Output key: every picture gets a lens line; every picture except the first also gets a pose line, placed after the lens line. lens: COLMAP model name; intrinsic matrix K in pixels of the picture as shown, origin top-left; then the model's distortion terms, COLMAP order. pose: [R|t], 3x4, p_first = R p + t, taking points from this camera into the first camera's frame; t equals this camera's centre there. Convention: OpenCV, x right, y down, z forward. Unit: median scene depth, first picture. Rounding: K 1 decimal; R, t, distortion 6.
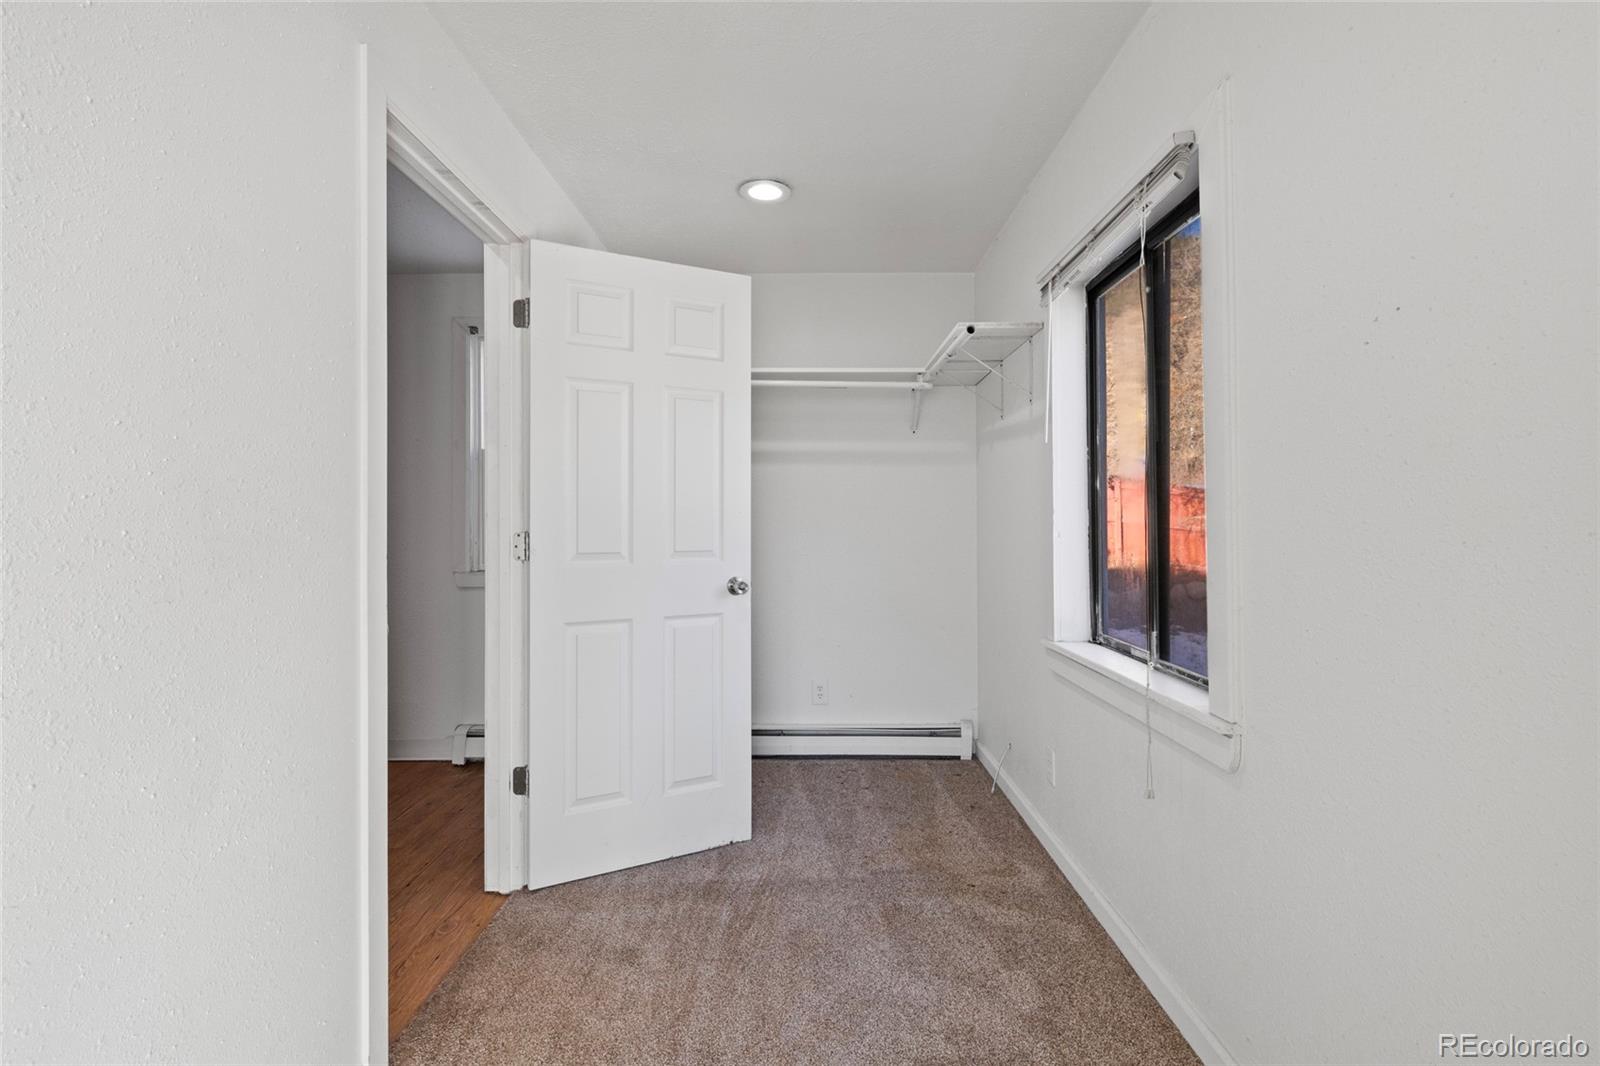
lens RADIAL K [[705.4, 0, 800.0], [0, 705.4, 533.0], [0, 0, 1]] dist [0.000201, 0.000010]
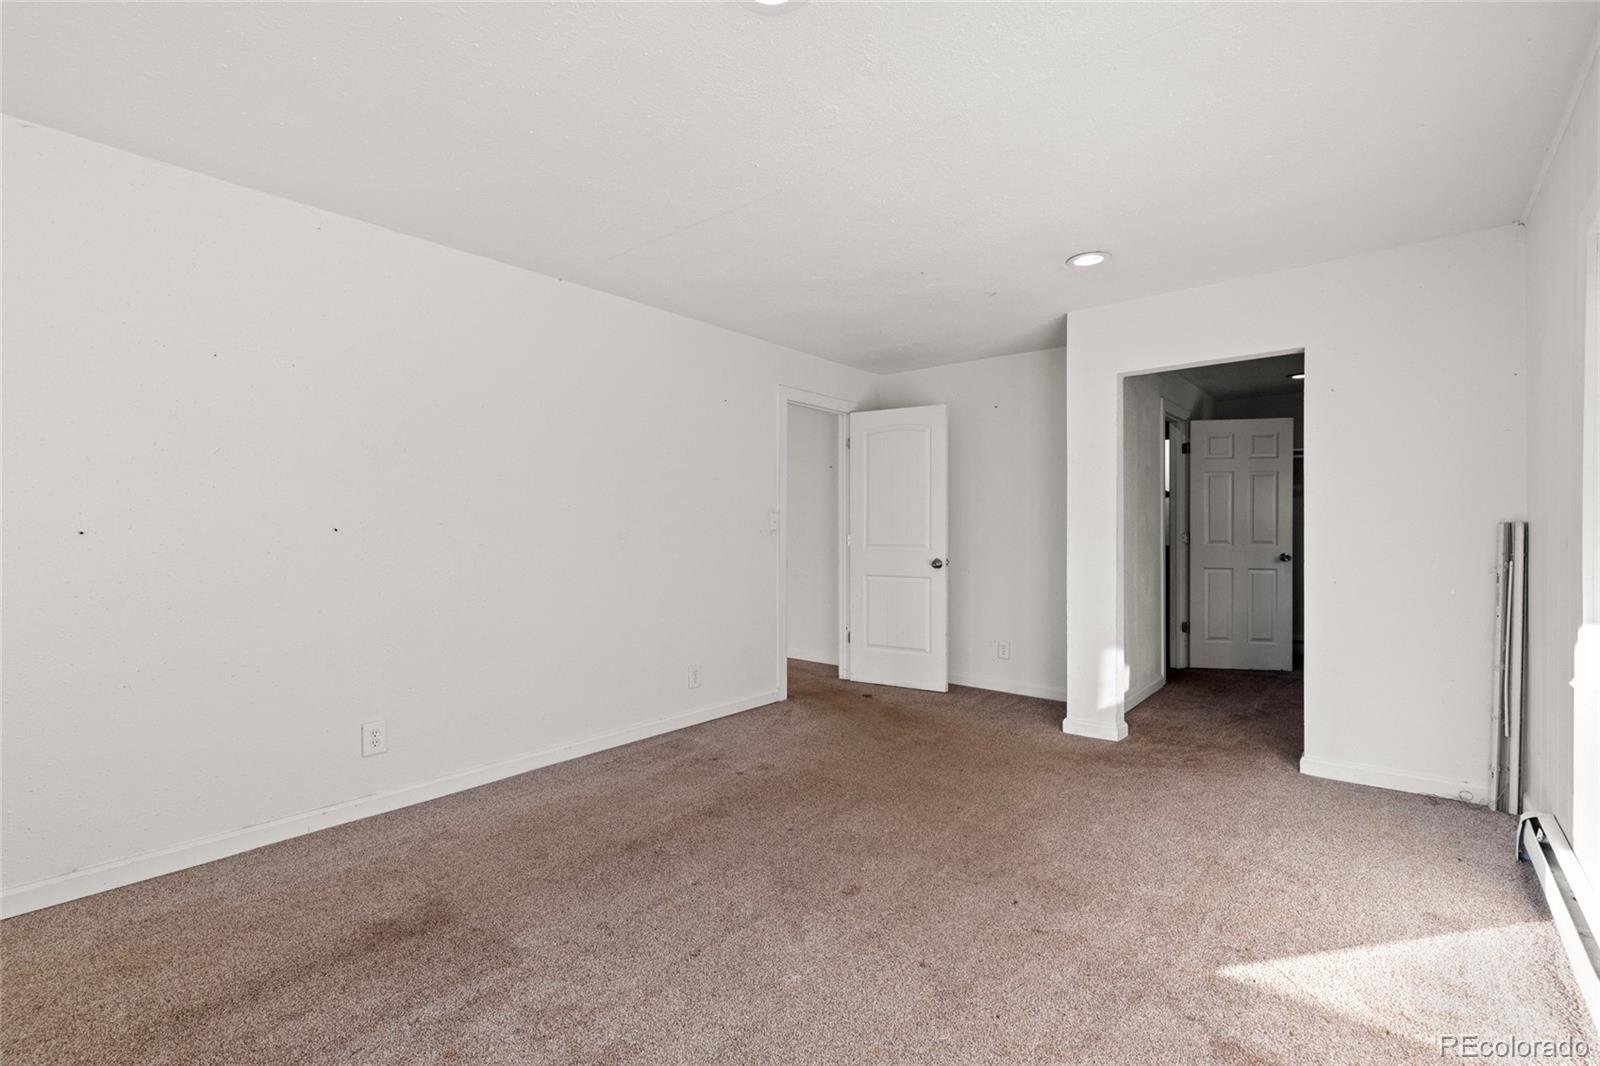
lens RADIAL K [[705.4, 0, 800.0], [0, 705.4, 533.0], [0, 0, 1]] dist [0.000201, 0.000010]
pose [[0.778664, 0.004497, -0.627425, 0.124799], [-0.002842, 0.999989, 0.003641, -0.005340], [0.627435, -0.001052, 0.778669, -1.825947]]
